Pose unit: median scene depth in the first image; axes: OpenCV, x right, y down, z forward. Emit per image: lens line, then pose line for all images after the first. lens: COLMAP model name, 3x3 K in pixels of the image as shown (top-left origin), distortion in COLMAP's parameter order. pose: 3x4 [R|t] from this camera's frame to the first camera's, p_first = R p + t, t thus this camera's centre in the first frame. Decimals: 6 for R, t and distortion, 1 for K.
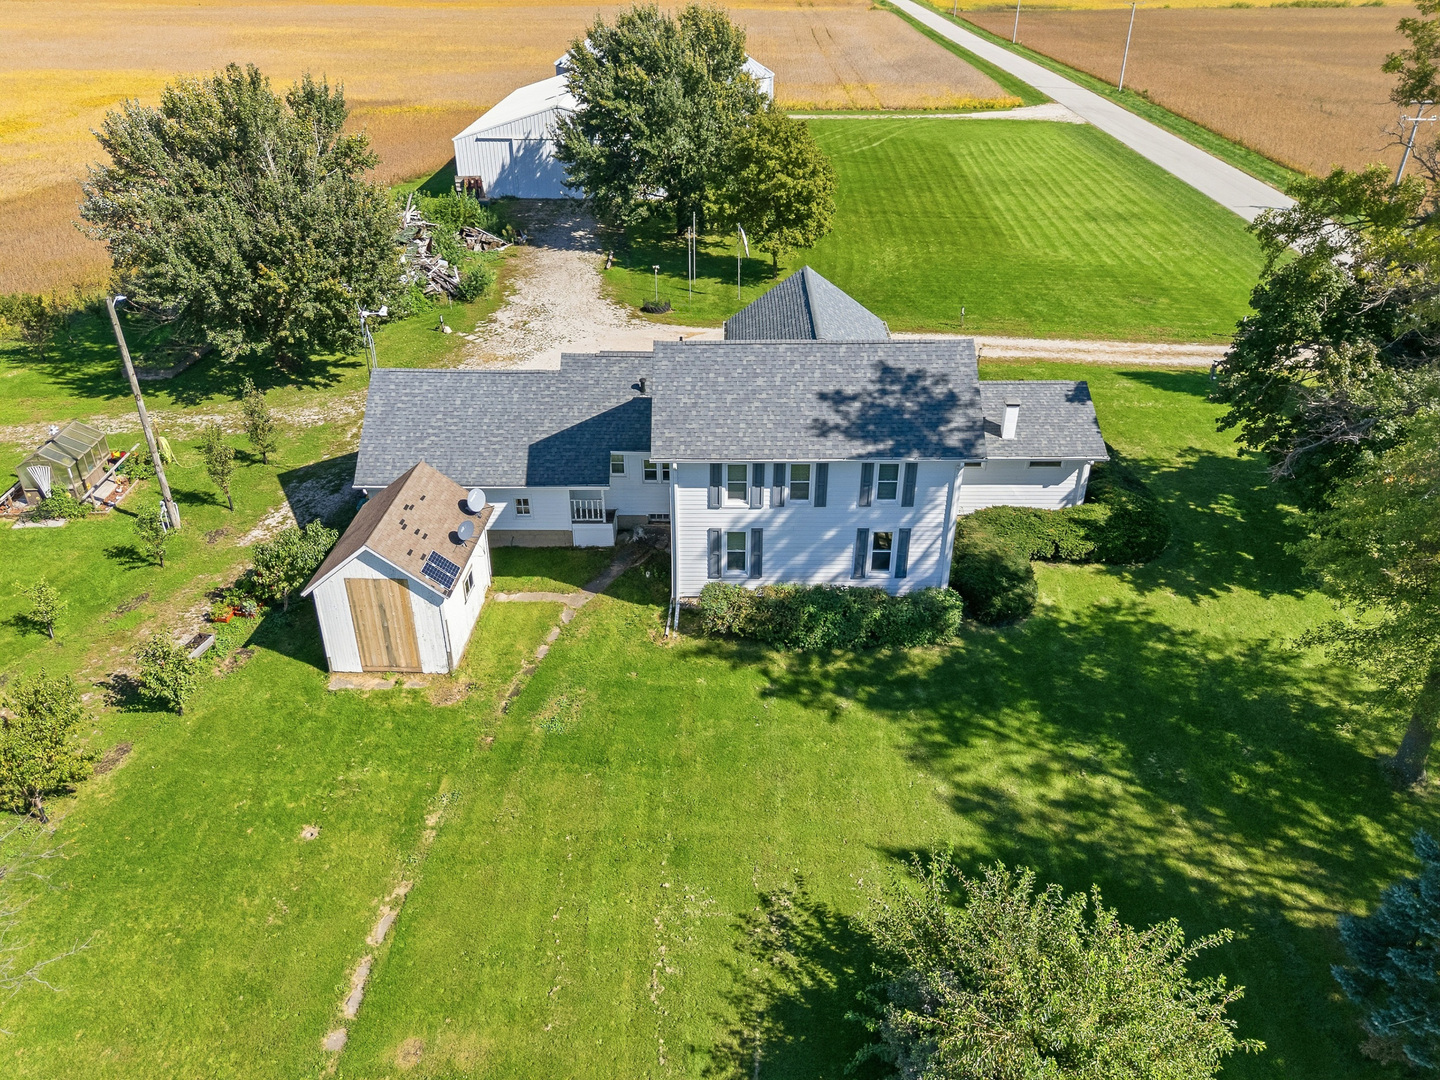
lens RADIAL K [[1057.1, 0, 720.0], [0, 1057.1, 540.0], [0, 0, 1]] dist [0.143009, -0.228591]
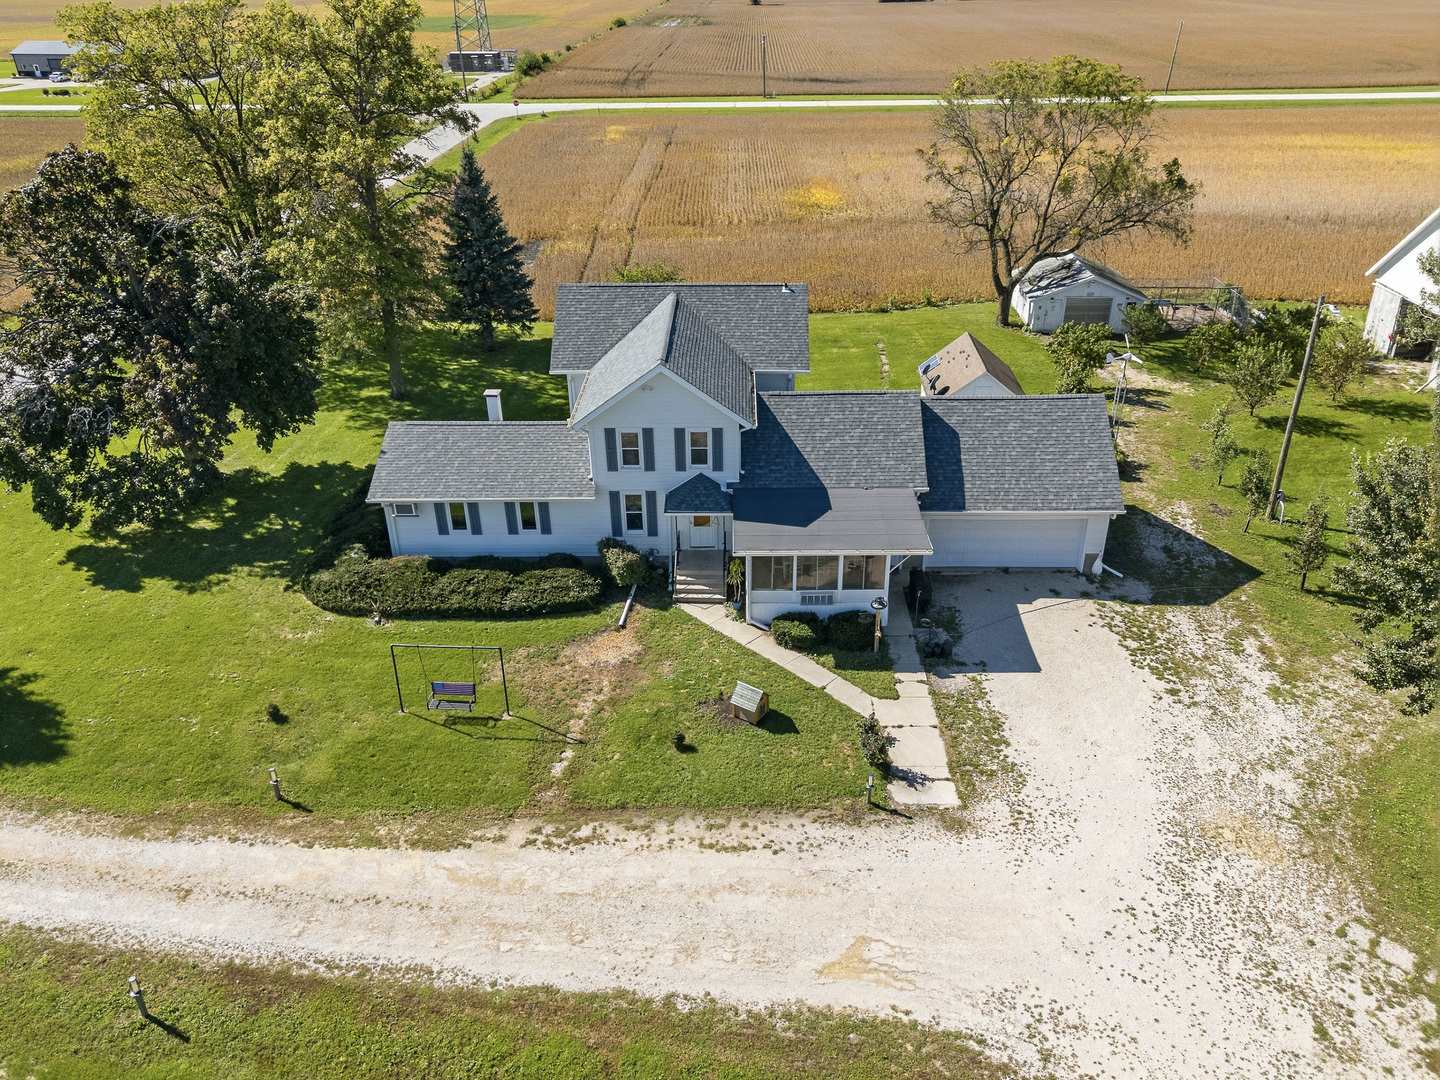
lens RADIAL K [[1073.8, 0, 723.6], [0, 1073.8, 522.8], [0, 0, 1]] dist [0.068299, -0.057326]
pose [[-0.999937, 0.009076, 0.006553, 0.027109], [0.010397, 0.535974, 0.844170, -0.992548], [0.004150, 0.844186, -0.536035, 1.706739]]
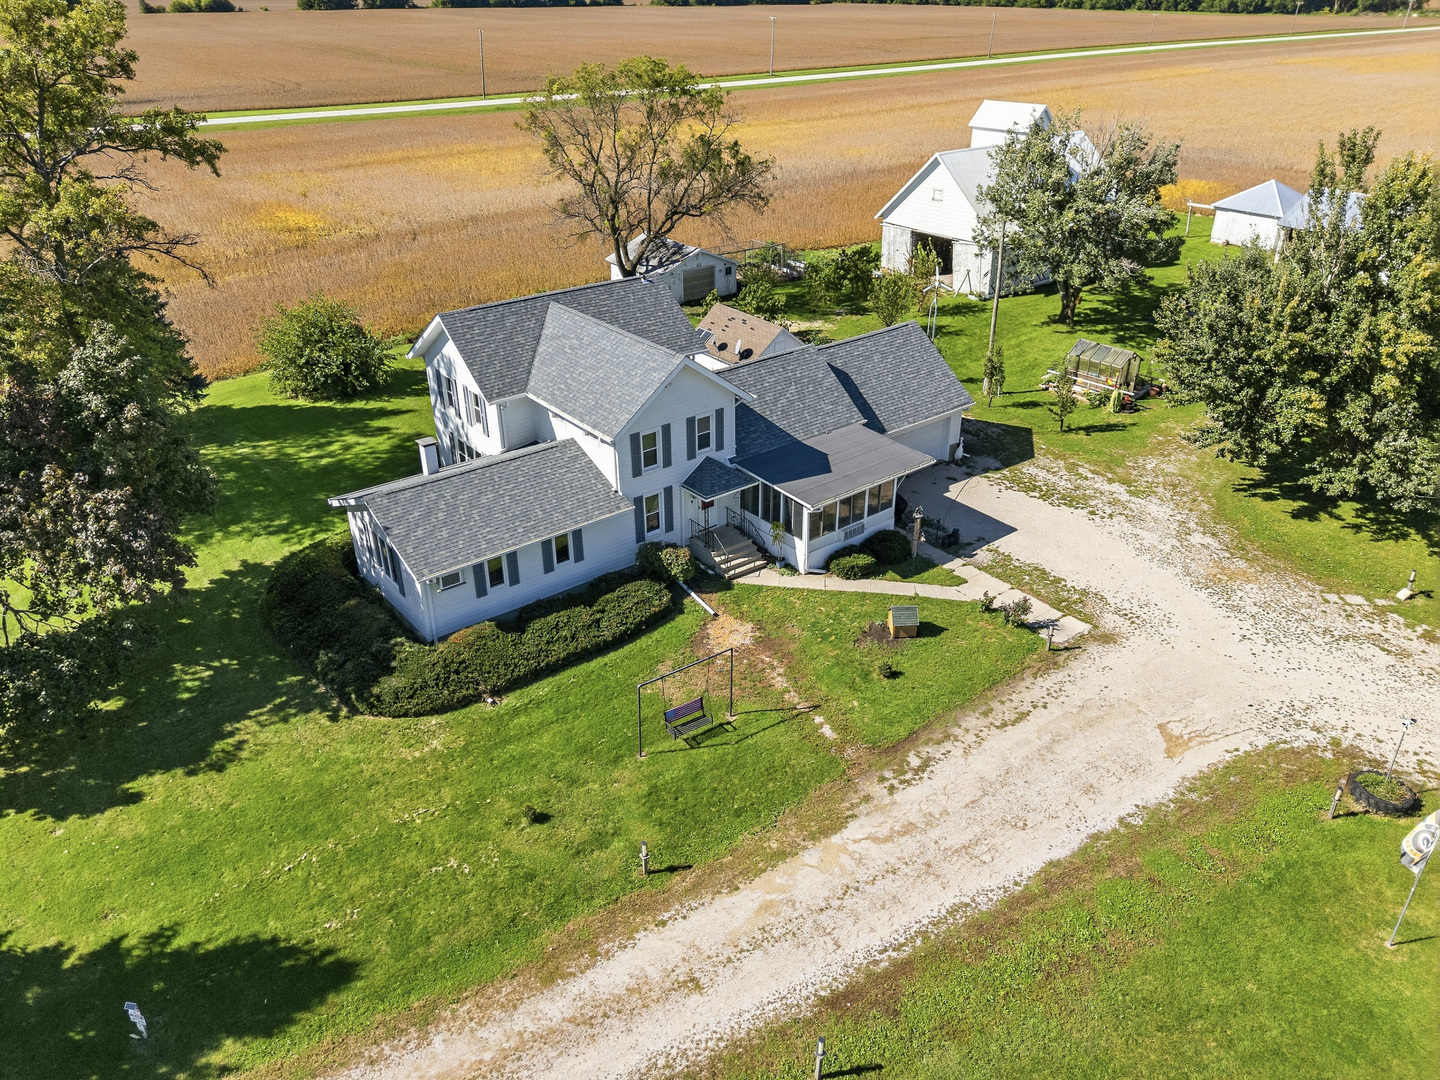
lens RADIAL K [[1073.8, 0, 723.6], [0, 1073.8, 522.8], [0, 0, 1]] dist [0.068299, -0.057326]
pose [[-0.775277, 0.293623, -0.559224, 0.638972], [-0.311837, 0.592016, 0.743152, -0.913990], [0.549276, 0.750535, -0.367414, 1.571866]]
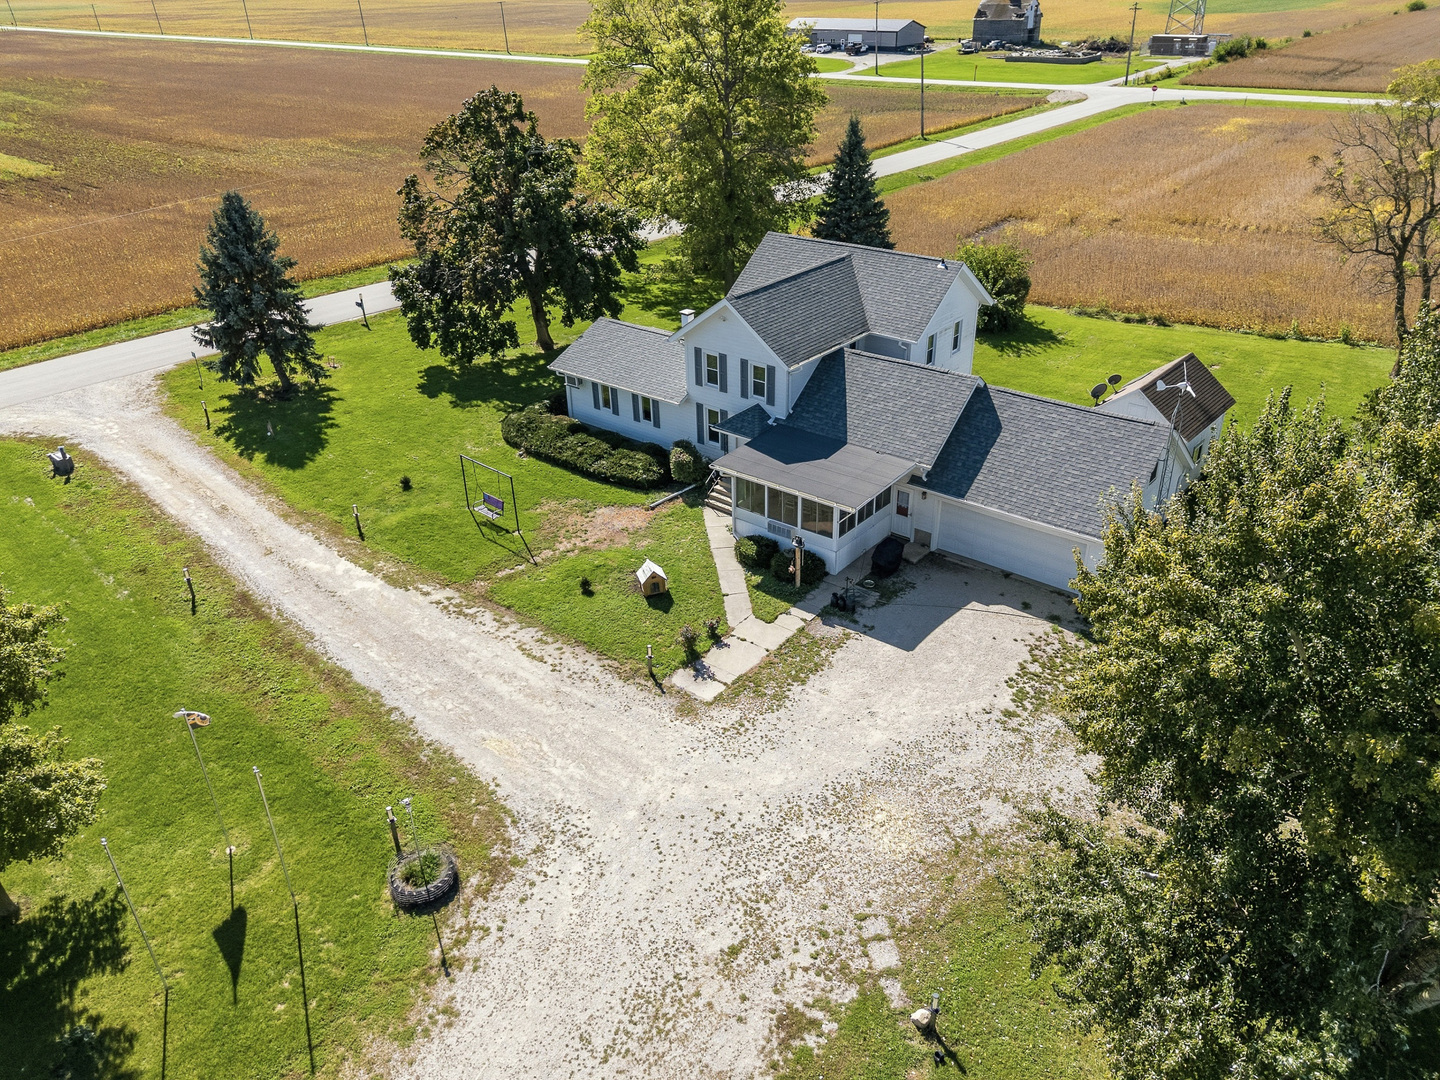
lens RADIAL K [[1060.5, 0, 720.0], [0, 1060.5, 540.0], [0, 0, 1]] dist [0.095455, -0.094729]
pose [[-0.782426, -0.283910, 0.554261, -0.576865], [0.329038, 0.567175, 0.755014, -0.957246], [-0.528719, 0.773116, -0.350355, 1.660683]]
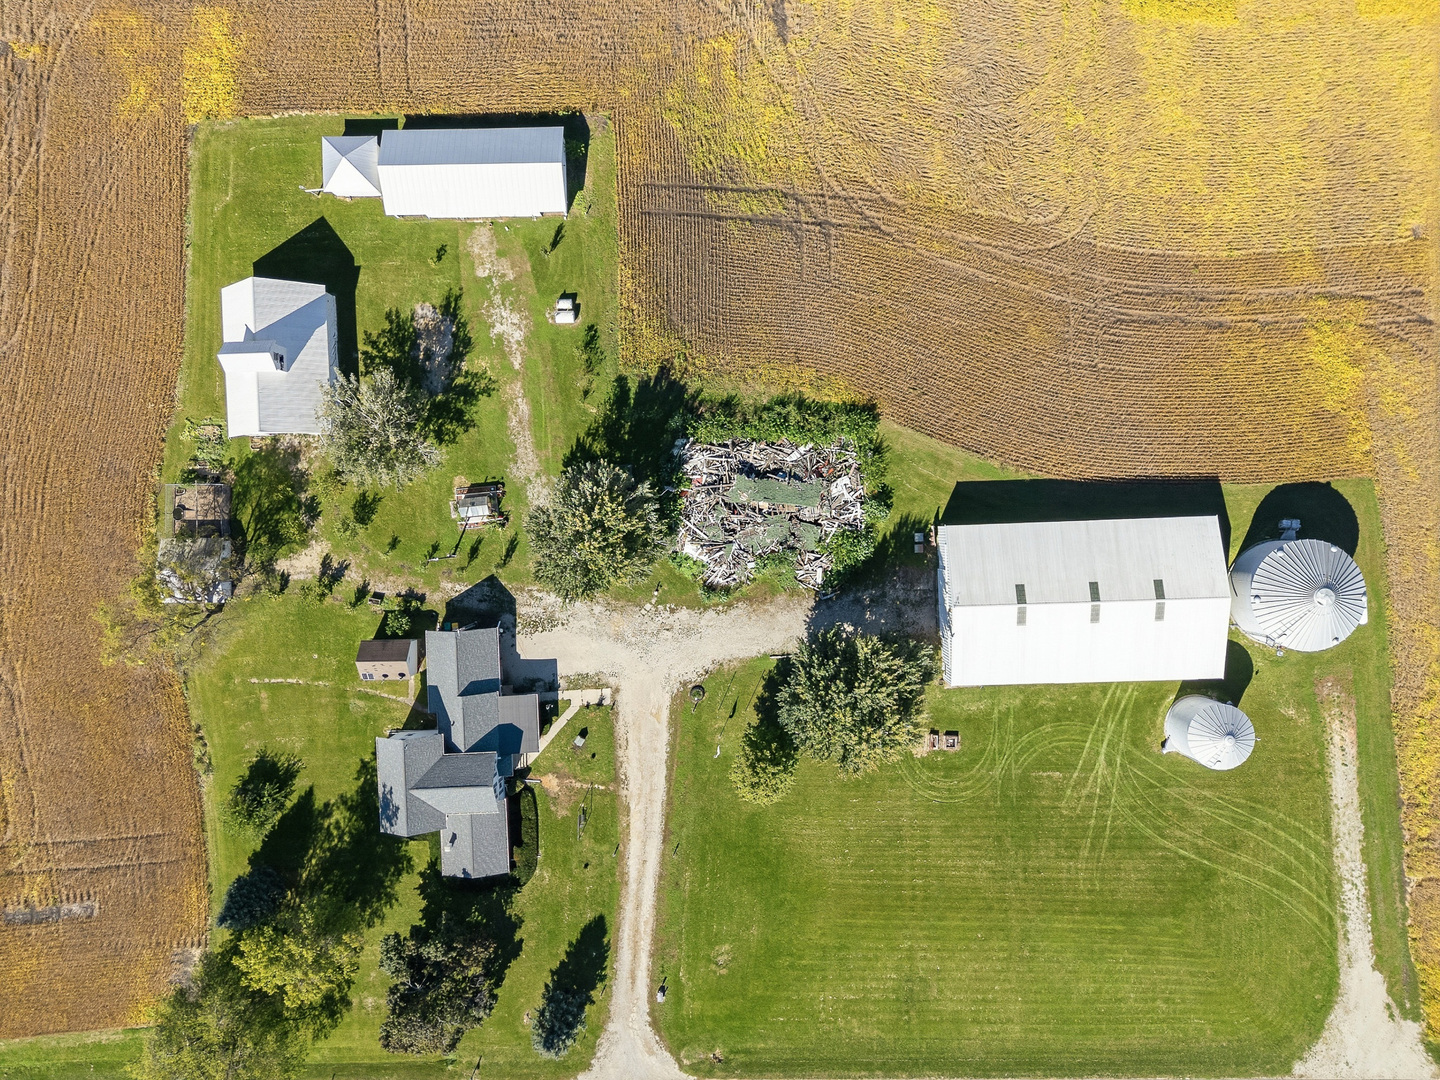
lens RADIAL K [[1057.1, 0, 720.0], [0, 1057.1, 540.0], [0, 0, 1]] dist [0.143009, -0.228591]
pose [[0.051488, 0.998585, 0.013339, -0.596227], [-0.484959, 0.013325, 0.874436, -3.150965], [0.873020, -0.051492, 0.484958, 0.248916]]
